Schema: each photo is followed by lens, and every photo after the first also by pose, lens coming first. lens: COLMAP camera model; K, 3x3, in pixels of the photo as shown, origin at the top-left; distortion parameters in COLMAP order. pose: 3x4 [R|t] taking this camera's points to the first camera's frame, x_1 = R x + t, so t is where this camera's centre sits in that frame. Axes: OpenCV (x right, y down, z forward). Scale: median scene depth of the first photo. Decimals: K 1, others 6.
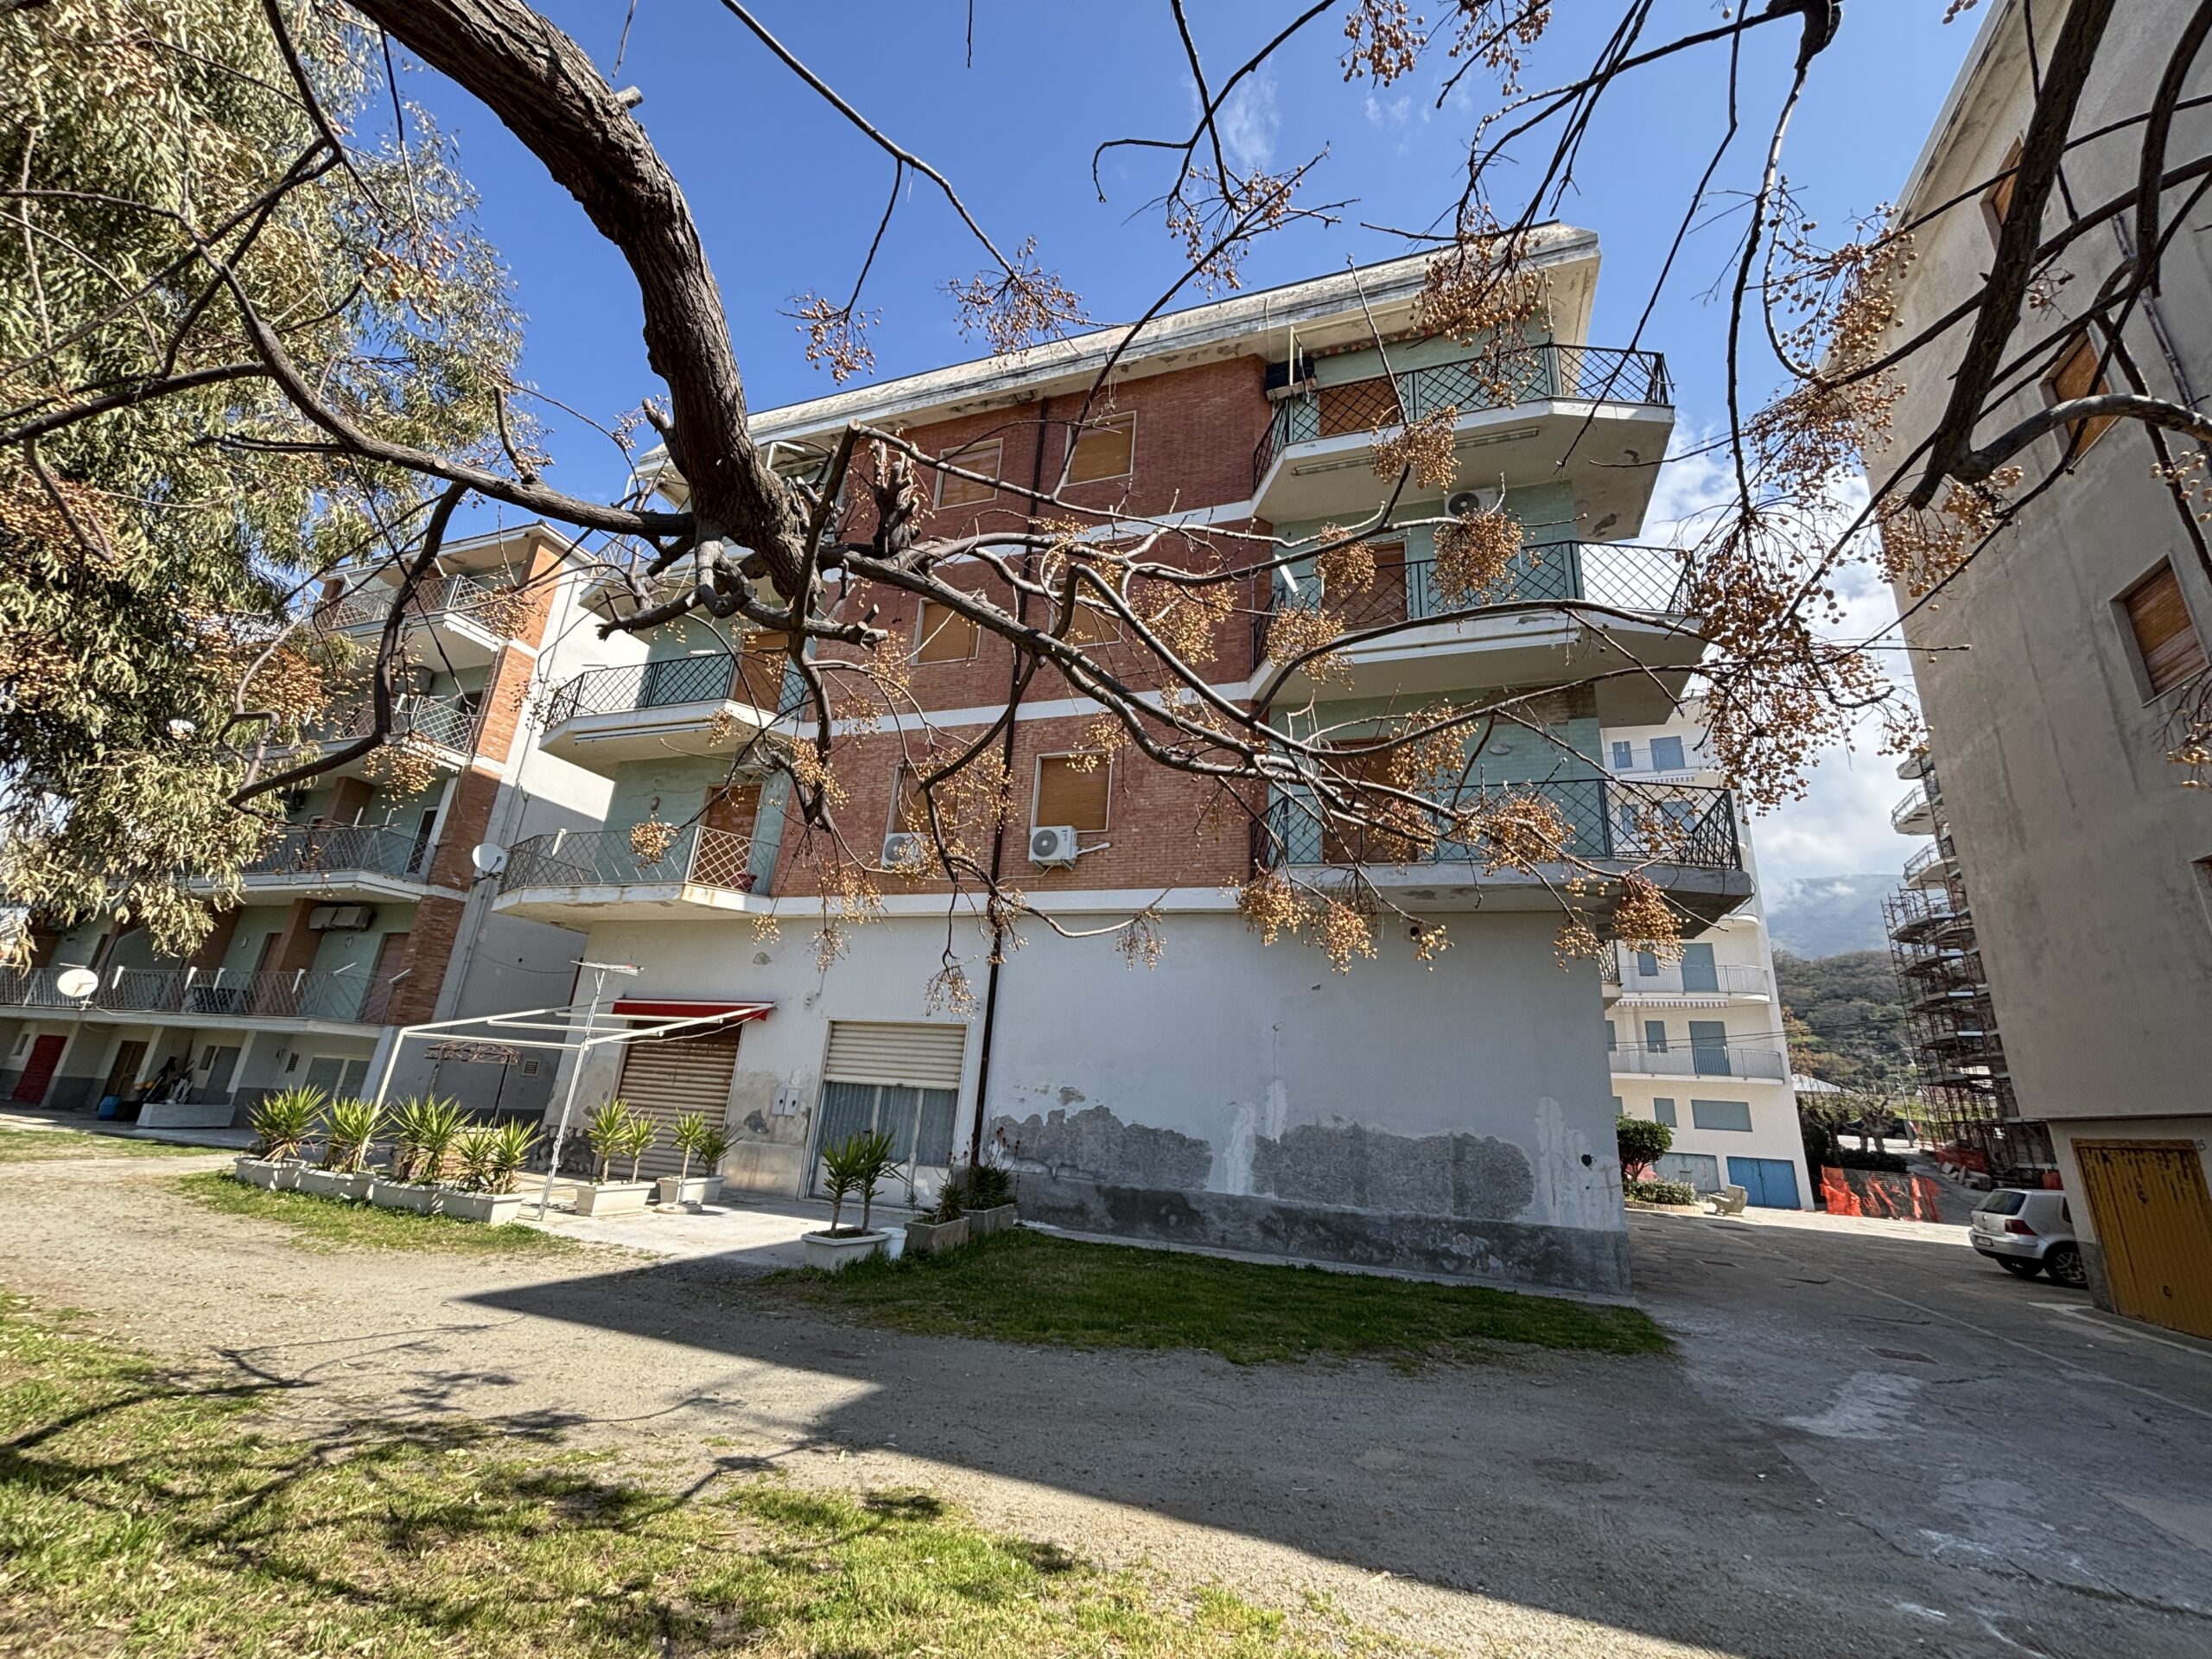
lens RADIAL K [[885.7, 0, 1111.0], [0, 885.7, 831.5], [0, 0, 1]] dist [0.004032, -0.002540]
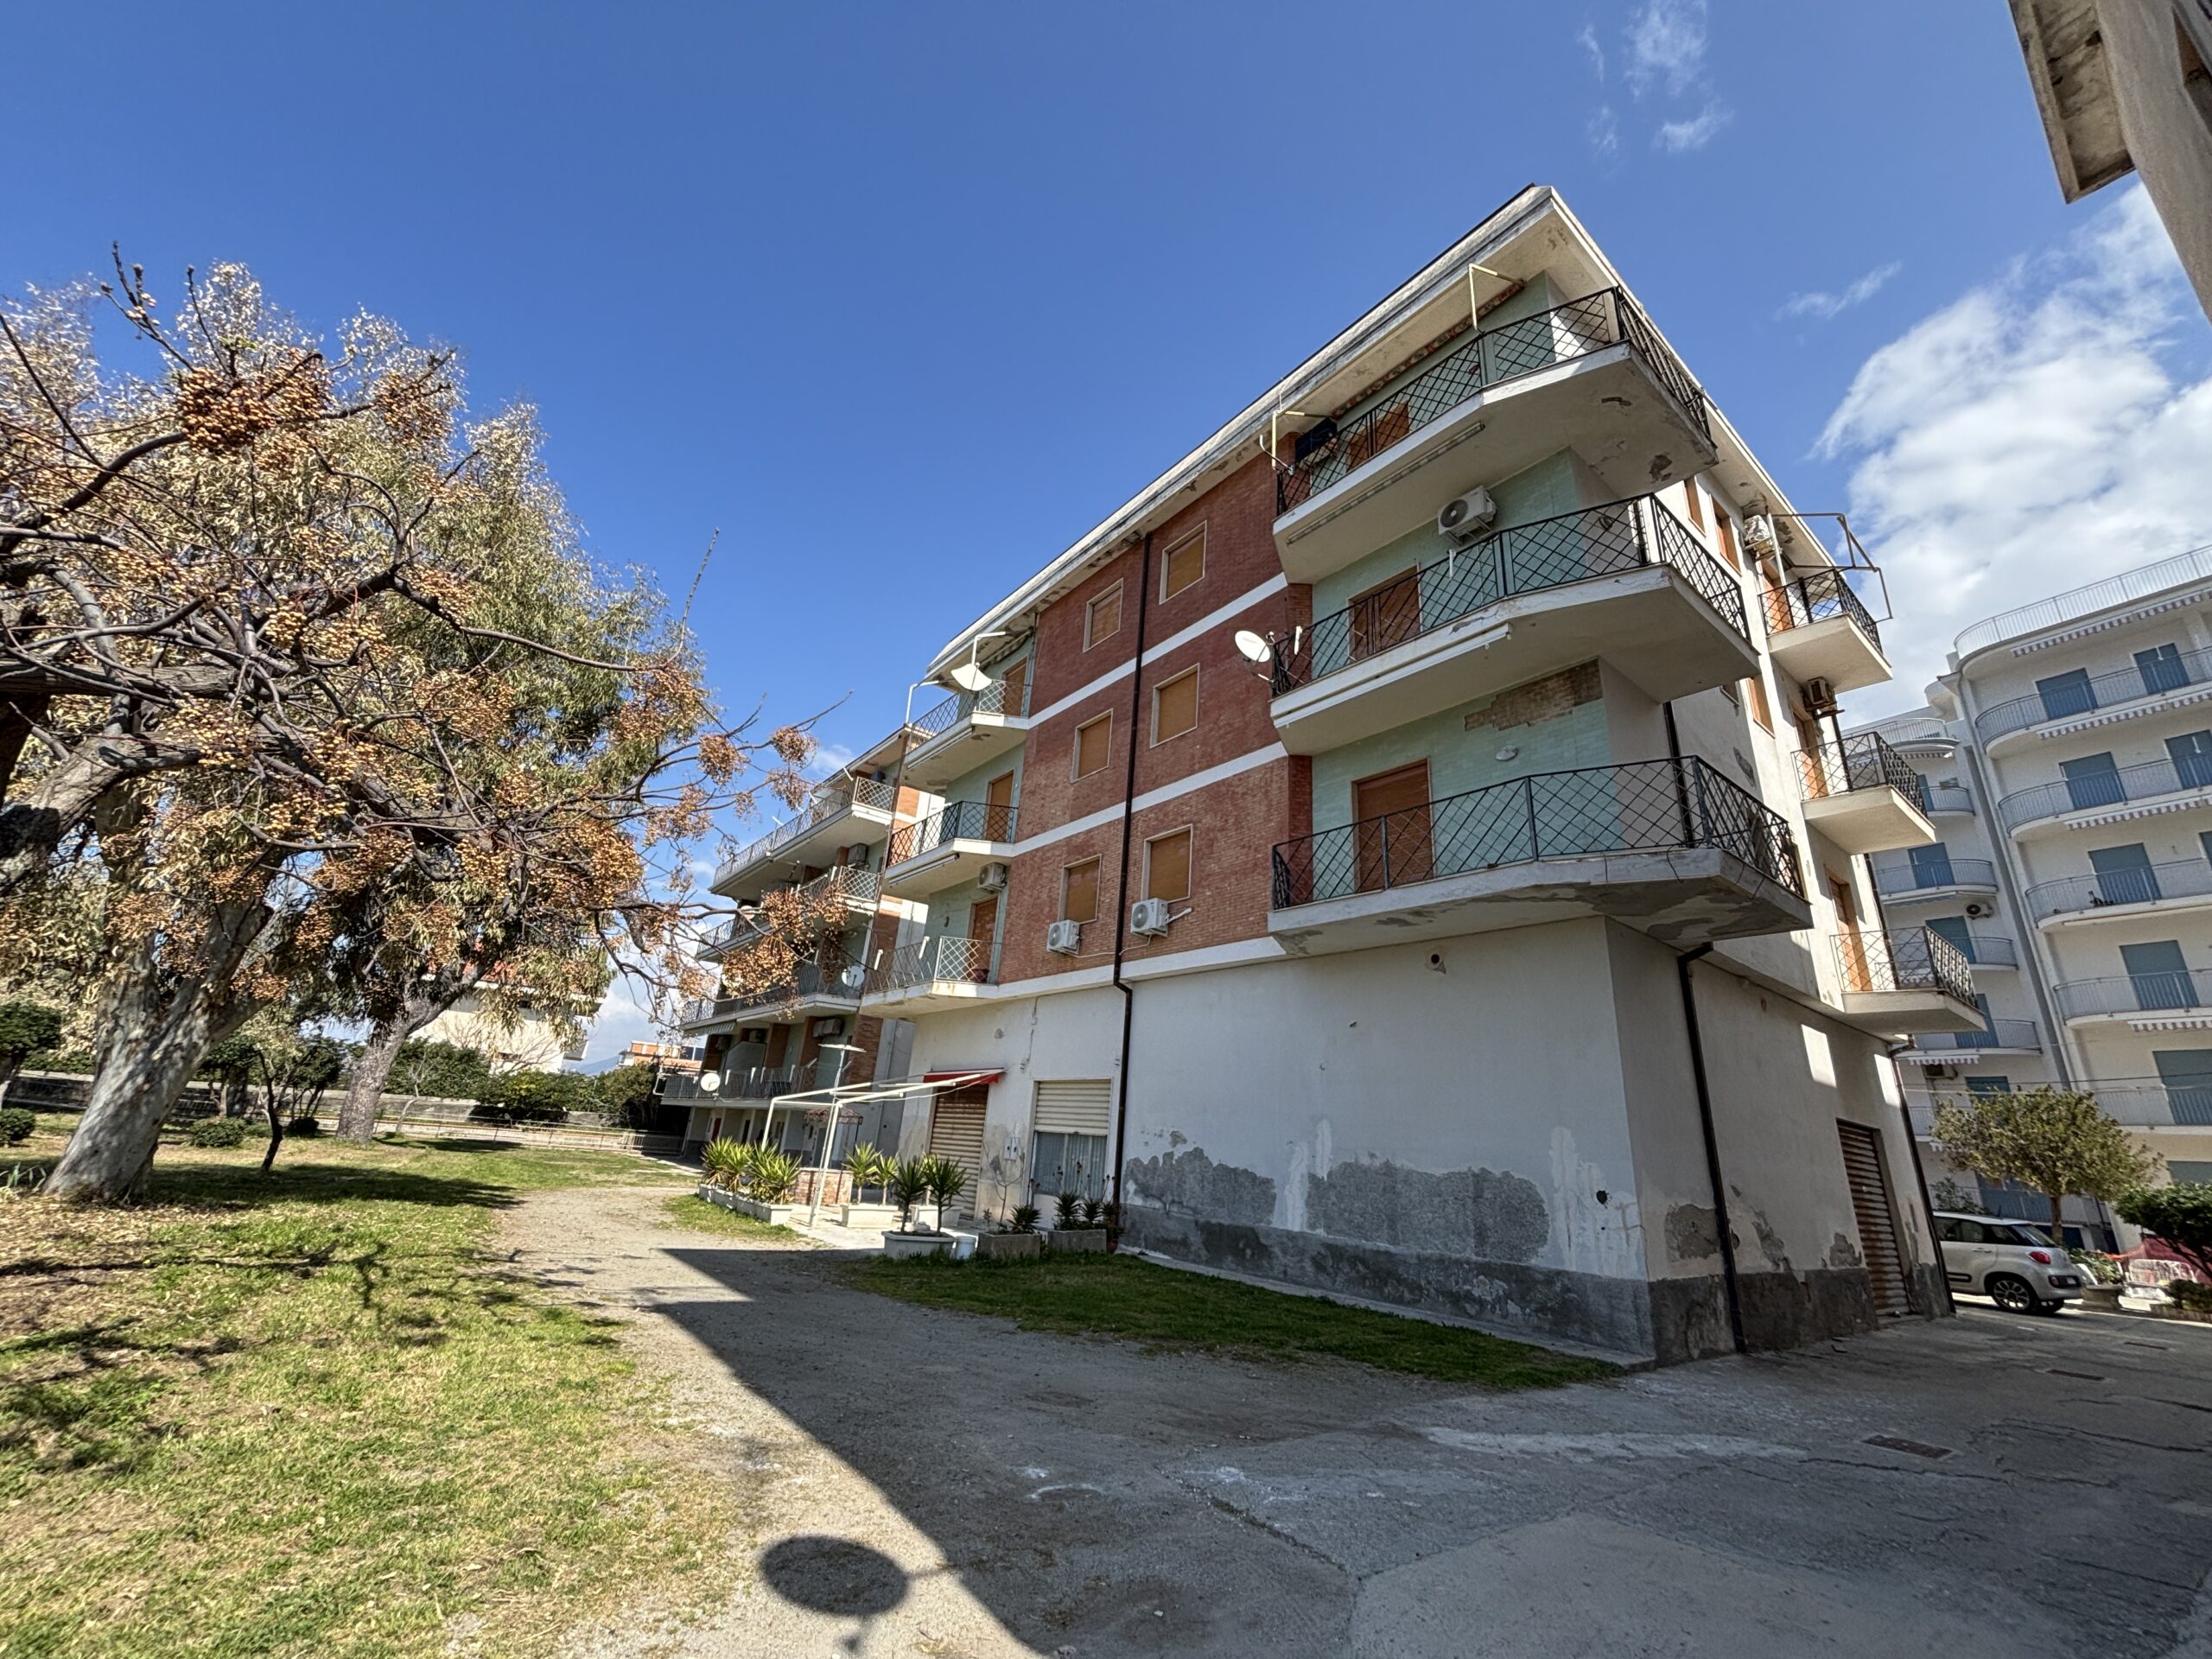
lens RADIAL K [[885.7, 0, 1092.7], [0, 885.7, 822.0], [0, 0, 1]] dist [0.004032, -0.002540]
pose [[0.843285, -0.191574, -0.502165, 0.528894], [0.147010, 0.980904, -0.127338, 0.033346], [0.516970, 0.033559, 0.855345, -0.032733]]
